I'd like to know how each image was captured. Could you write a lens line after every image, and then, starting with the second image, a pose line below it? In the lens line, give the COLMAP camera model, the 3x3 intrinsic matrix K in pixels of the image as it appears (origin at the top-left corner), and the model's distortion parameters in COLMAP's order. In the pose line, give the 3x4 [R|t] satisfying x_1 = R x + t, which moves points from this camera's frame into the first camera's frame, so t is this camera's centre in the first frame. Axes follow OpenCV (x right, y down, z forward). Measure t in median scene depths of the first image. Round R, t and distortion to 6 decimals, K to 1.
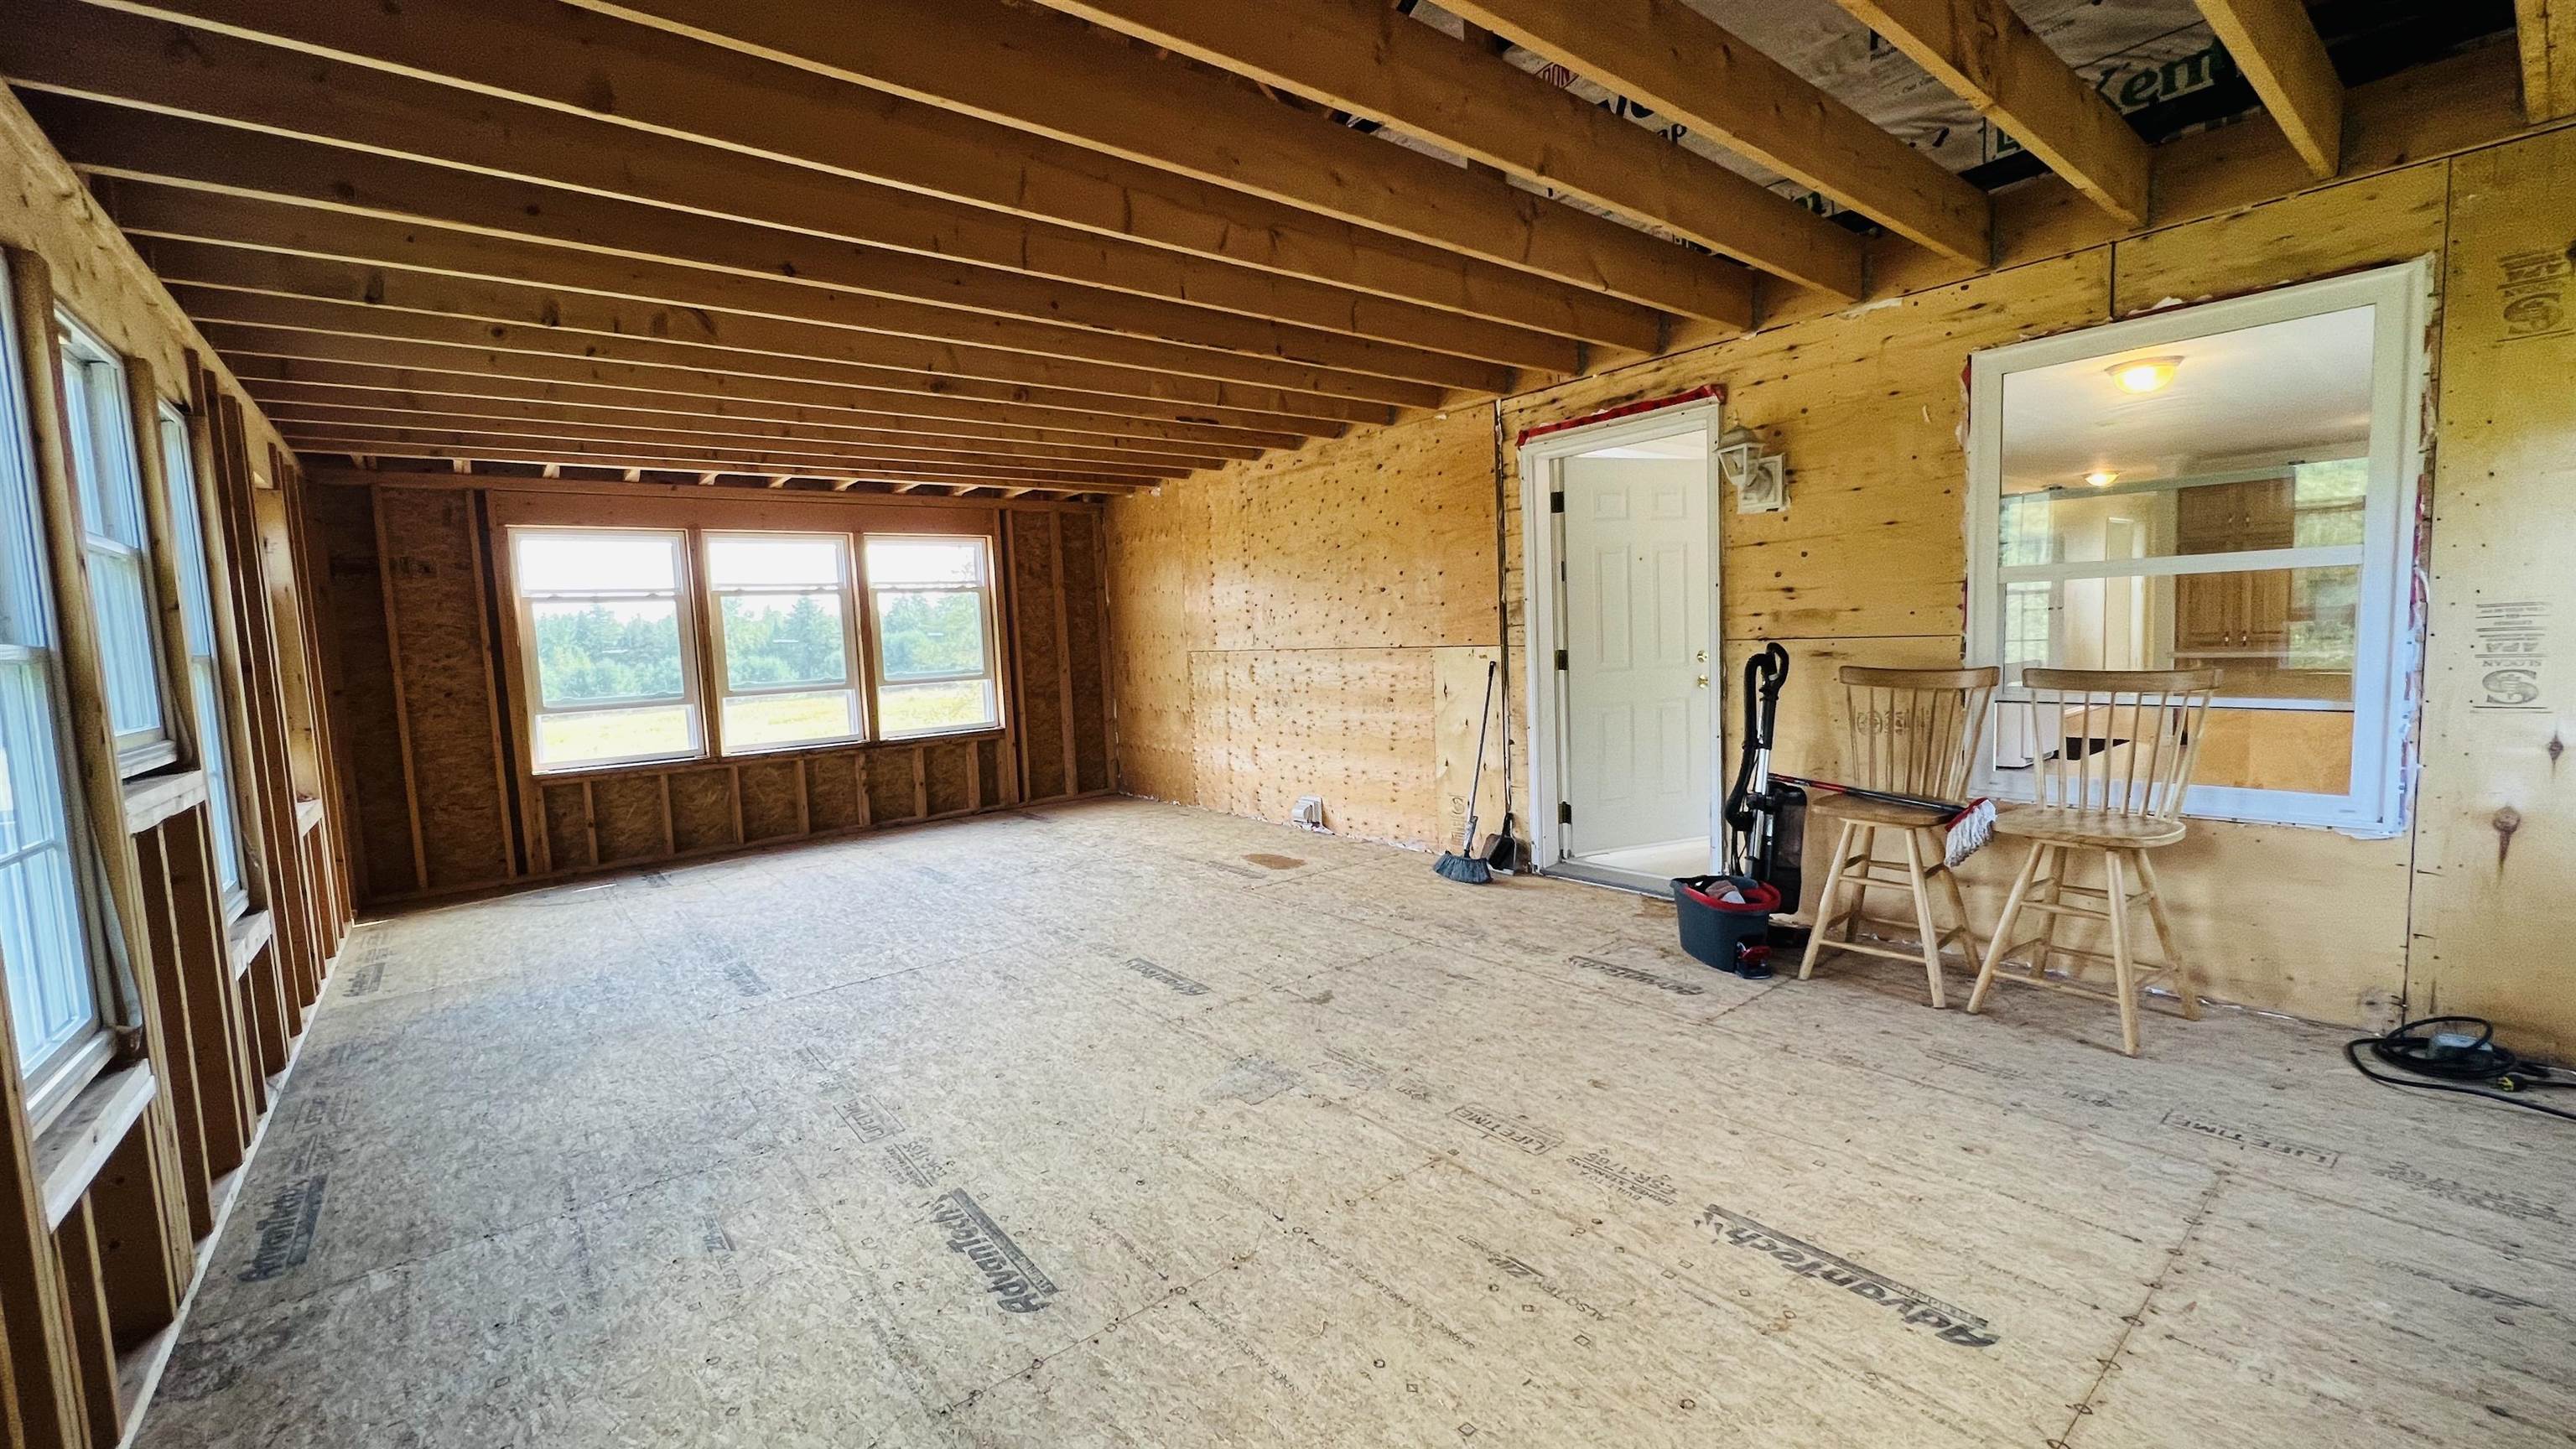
lens RADIAL K [[1025.1, 0, 1270.3], [0, 1025.1, 714.2], [0, 0, 1]] dist [-0.001325, 0.000186]
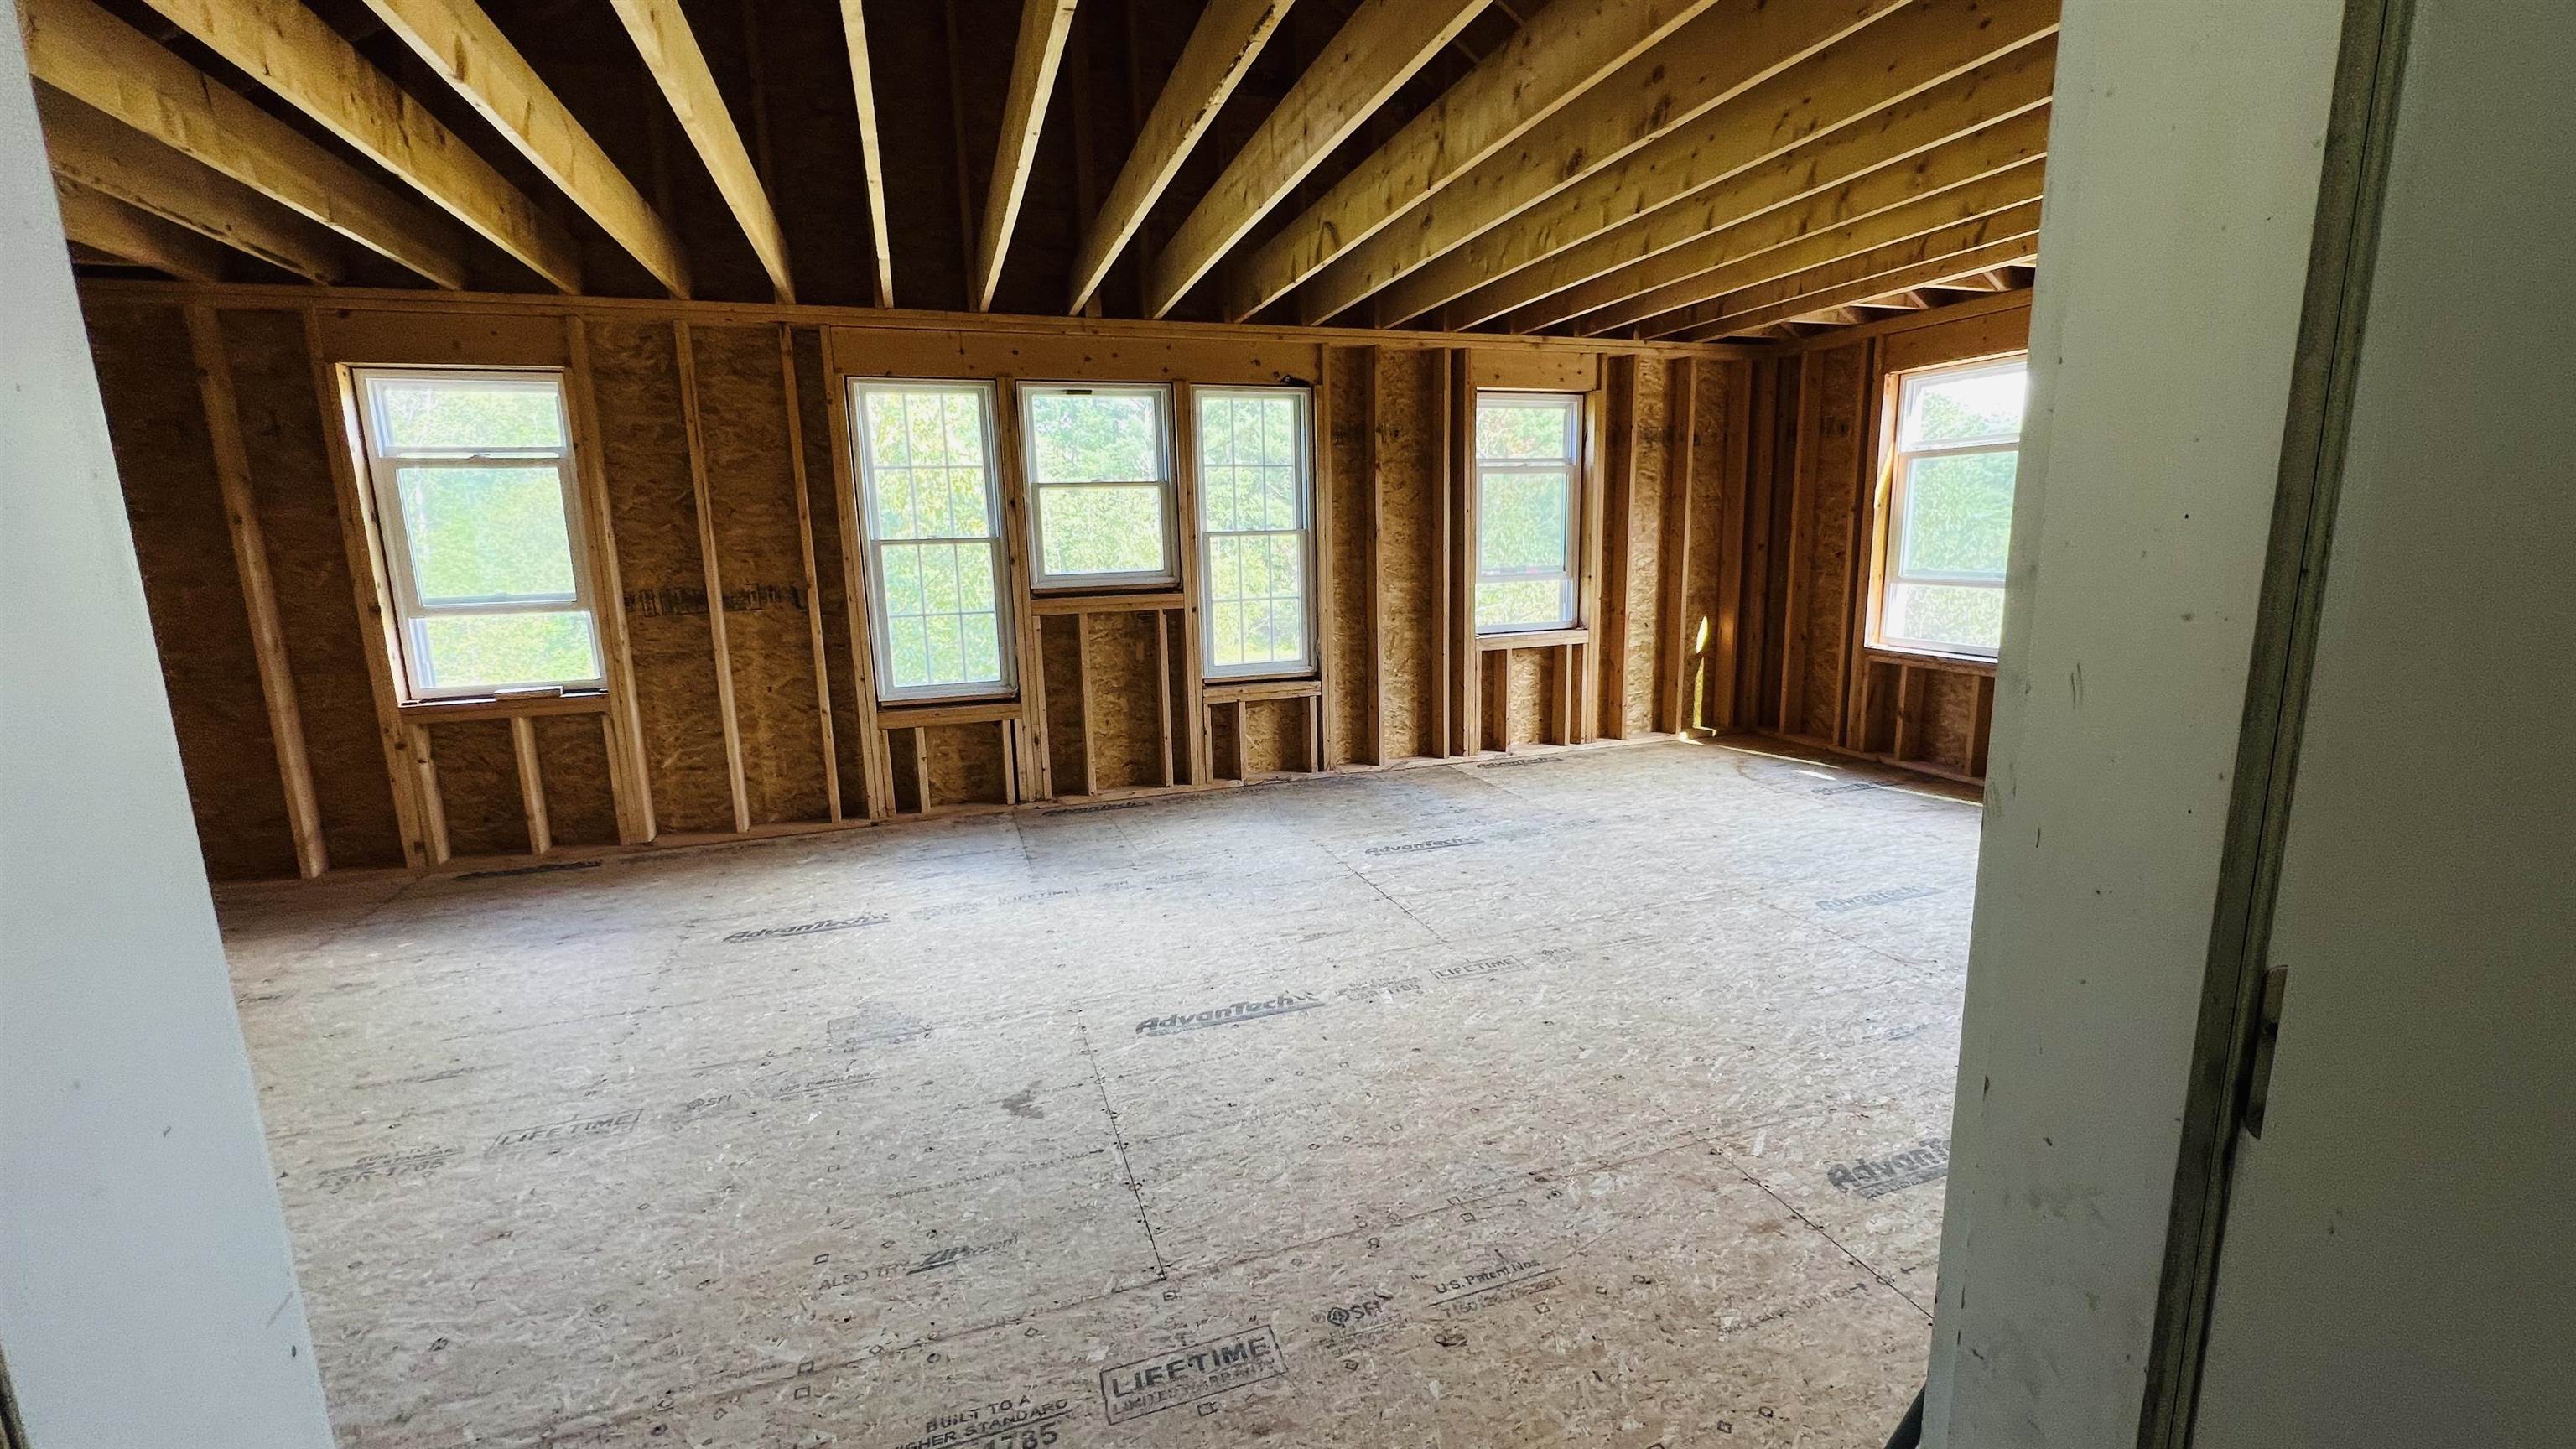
lens RADIAL K [[1025.1, 0, 1275.3], [0, 1025.1, 723.2], [0, 0, 1]] dist [-0.001325, 0.000186]
pose [[-0.321945, 0.226490, -0.919268, 0.570775], [-0.040221, 0.966815, 0.252291, -0.153752], [0.945904, 0.118198, -0.302152, 1.336120]]
